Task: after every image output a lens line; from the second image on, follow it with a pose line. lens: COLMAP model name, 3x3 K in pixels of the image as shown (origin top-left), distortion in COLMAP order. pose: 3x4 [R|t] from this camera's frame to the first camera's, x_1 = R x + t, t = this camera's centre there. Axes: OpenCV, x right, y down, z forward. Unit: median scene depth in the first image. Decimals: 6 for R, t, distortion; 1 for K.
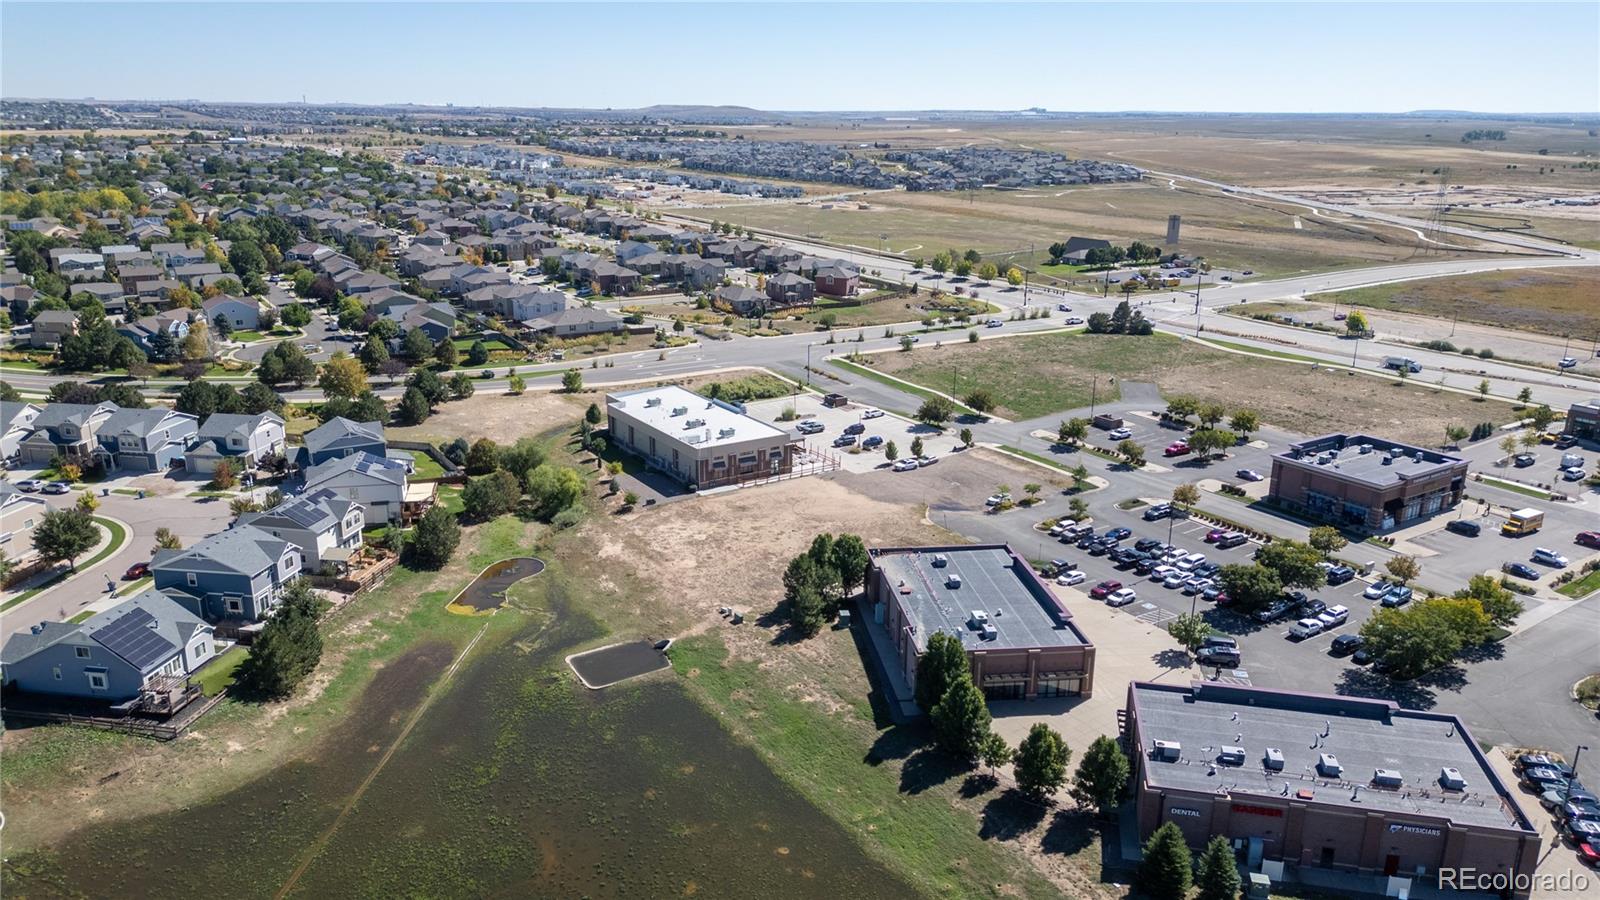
lens RADIAL K [[1127.5, 0, 805.3], [0, 1127.5, 443.4], [0, 0, 1]] dist [0.098499, -0.101114]
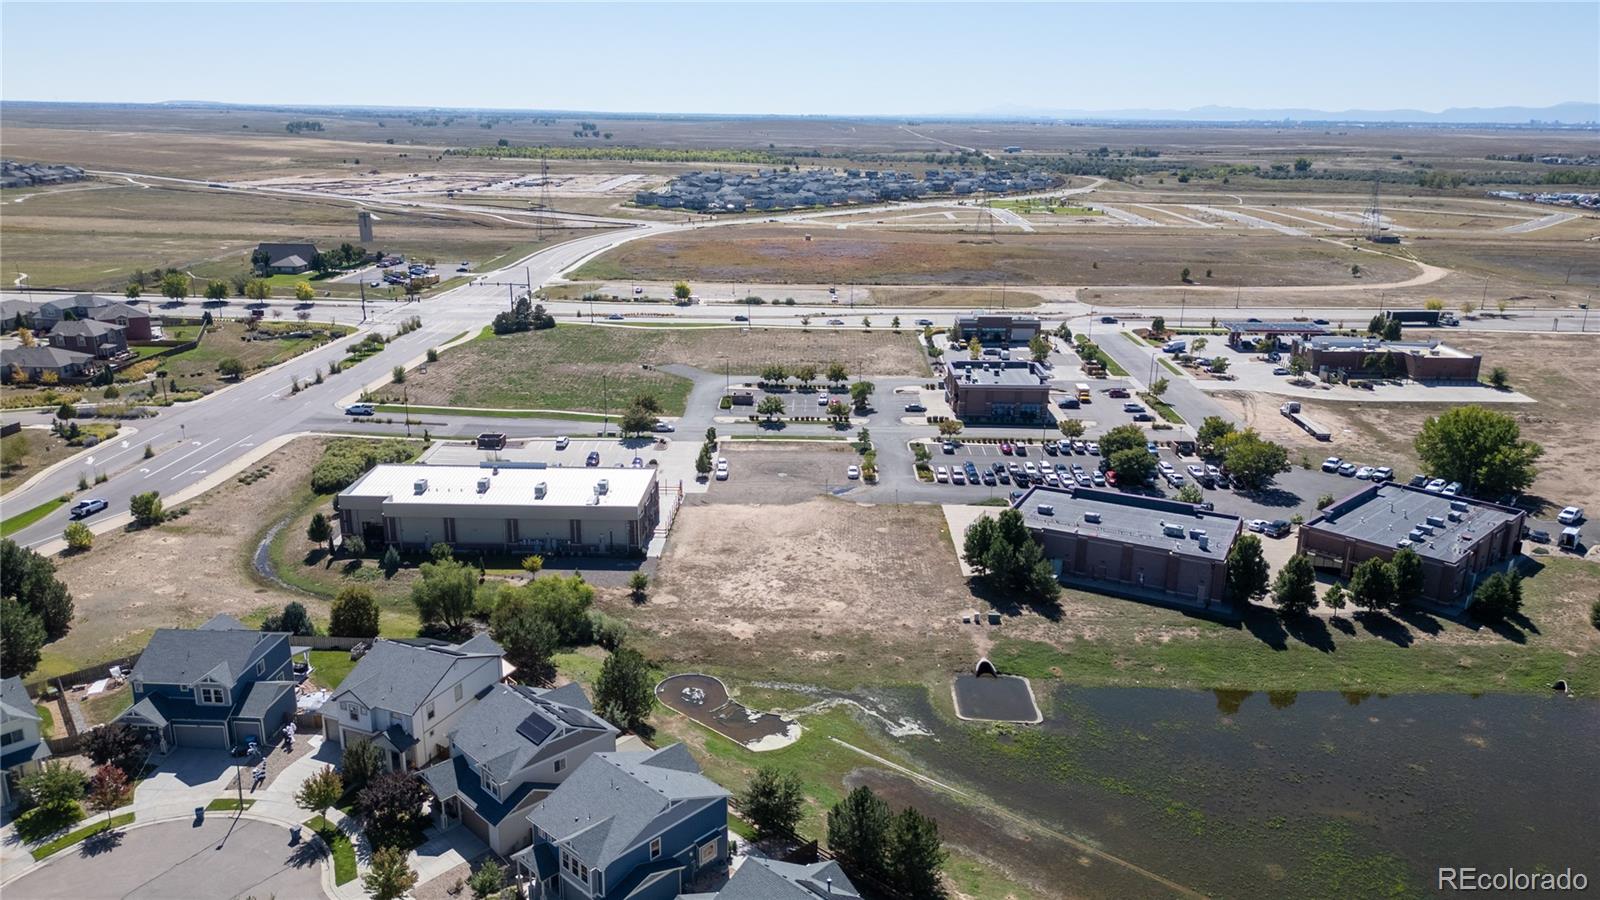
lens RADIAL K [[1127.5, 0, 805.3], [0, 1127.5, 443.4], [0, 0, 1]] dist [0.098499, -0.101114]
pose [[0.567792, -0.232370, 0.789693, -0.723047], [0.225981, 0.966474, 0.121908, -0.123101], [-0.791546, 0.109237, 0.601268, 0.402916]]
